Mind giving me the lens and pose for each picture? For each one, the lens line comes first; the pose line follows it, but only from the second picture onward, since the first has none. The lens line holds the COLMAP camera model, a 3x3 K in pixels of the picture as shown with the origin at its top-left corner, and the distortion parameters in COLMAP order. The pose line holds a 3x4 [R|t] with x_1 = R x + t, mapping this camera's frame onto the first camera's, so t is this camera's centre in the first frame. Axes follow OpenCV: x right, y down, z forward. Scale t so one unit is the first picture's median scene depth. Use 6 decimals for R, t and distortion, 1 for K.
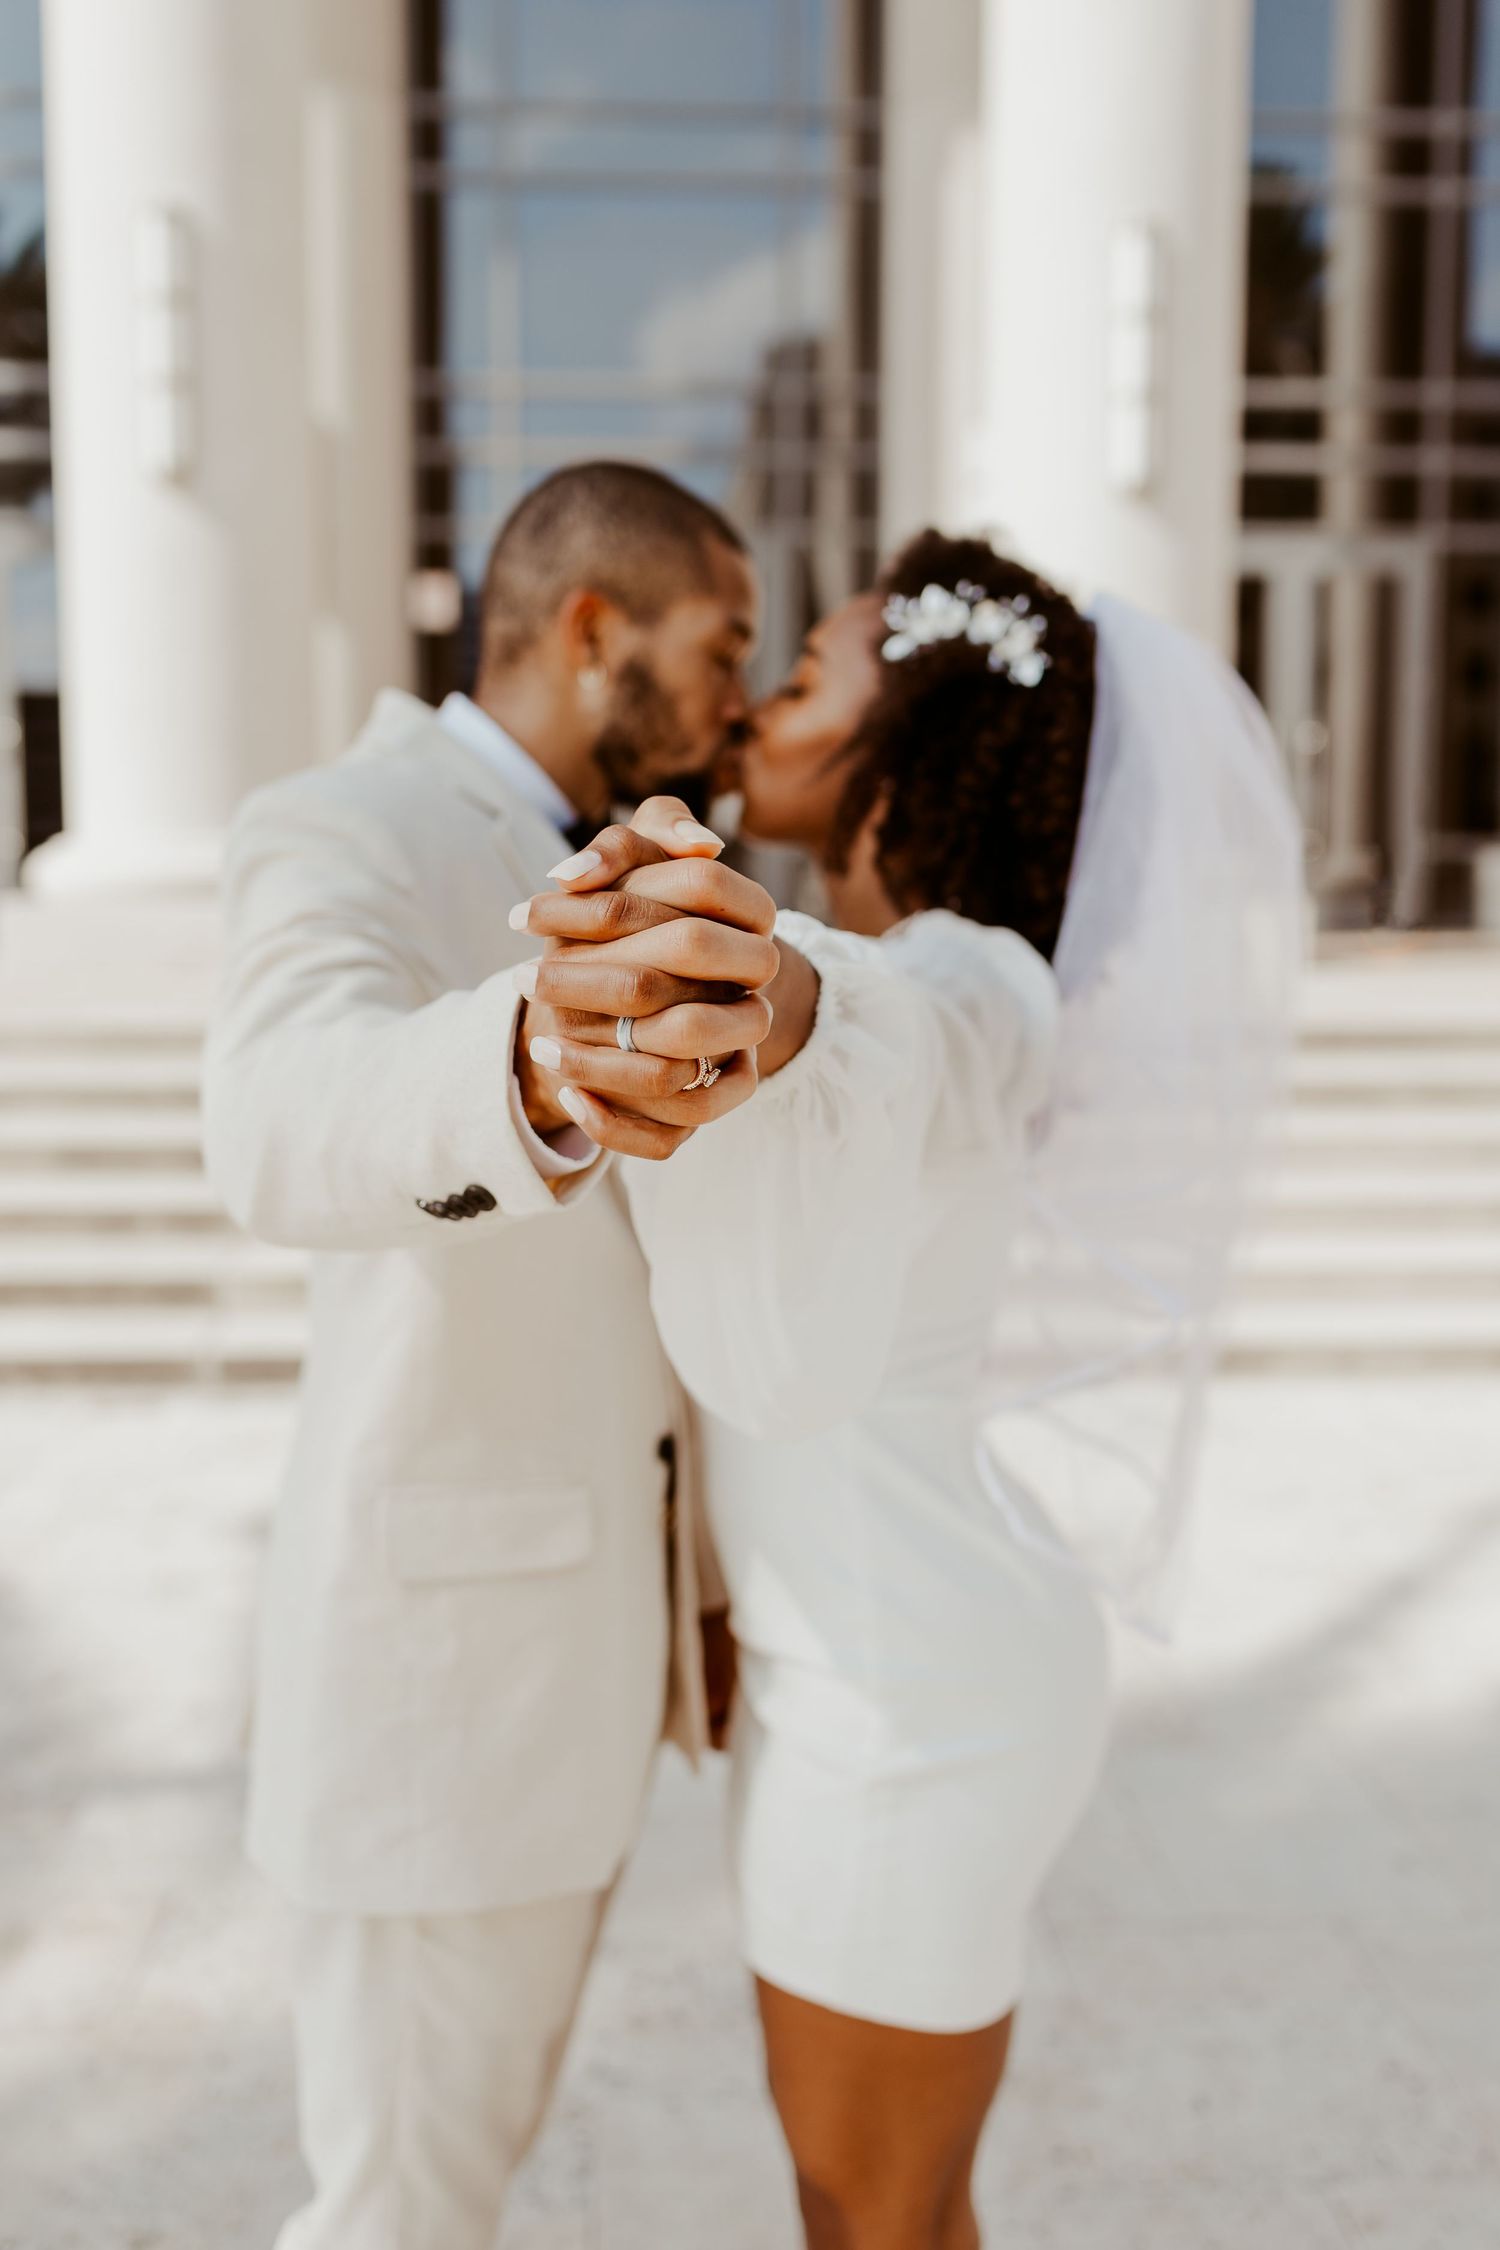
lens RADIAL K [[2127.3, 0, 750.0], [0, 2127.3, 1125.0], [0, 0, 1]] dist [-0.006066, -0.005198]
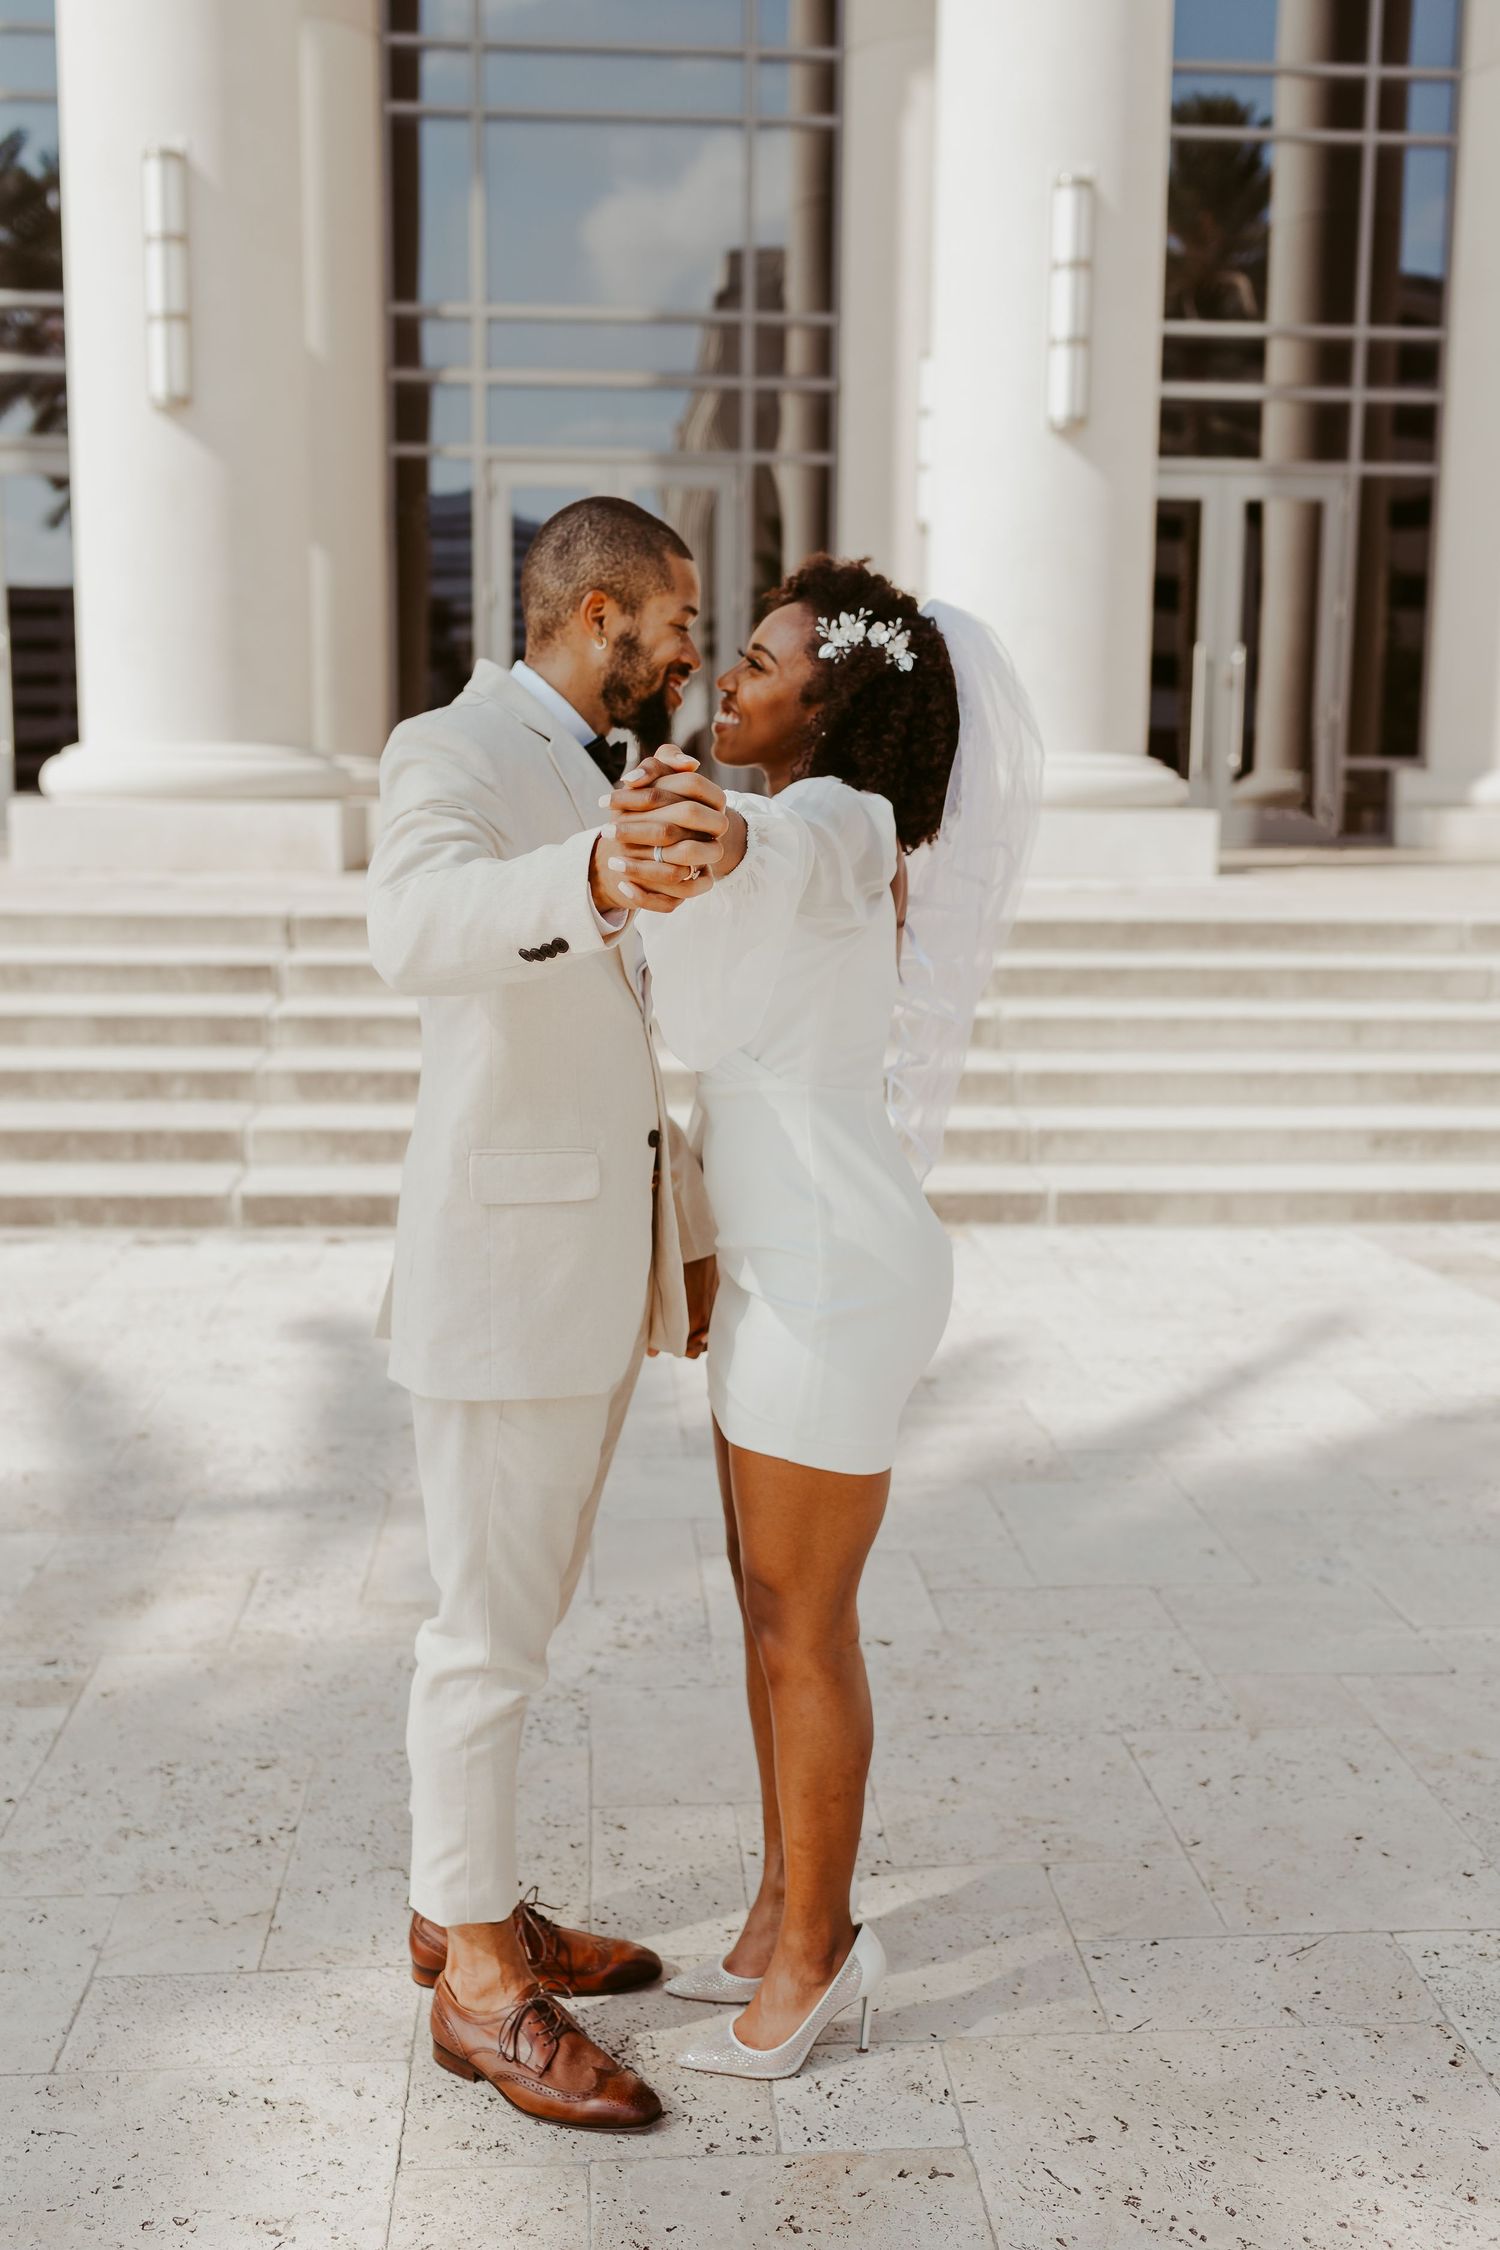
lens RADIAL K [[2187.1, 0, 753.6], [0, 2187.1, 1082.7], [0, 0, 1]] dist [-0.005397, 0.007586]
pose [[0.999721, 0.007565, 0.022359, -0.001462], [-0.007966, 0.999809, 0.017864, 0.021658], [-0.022220, -0.018037, 0.999590, -0.177388]]
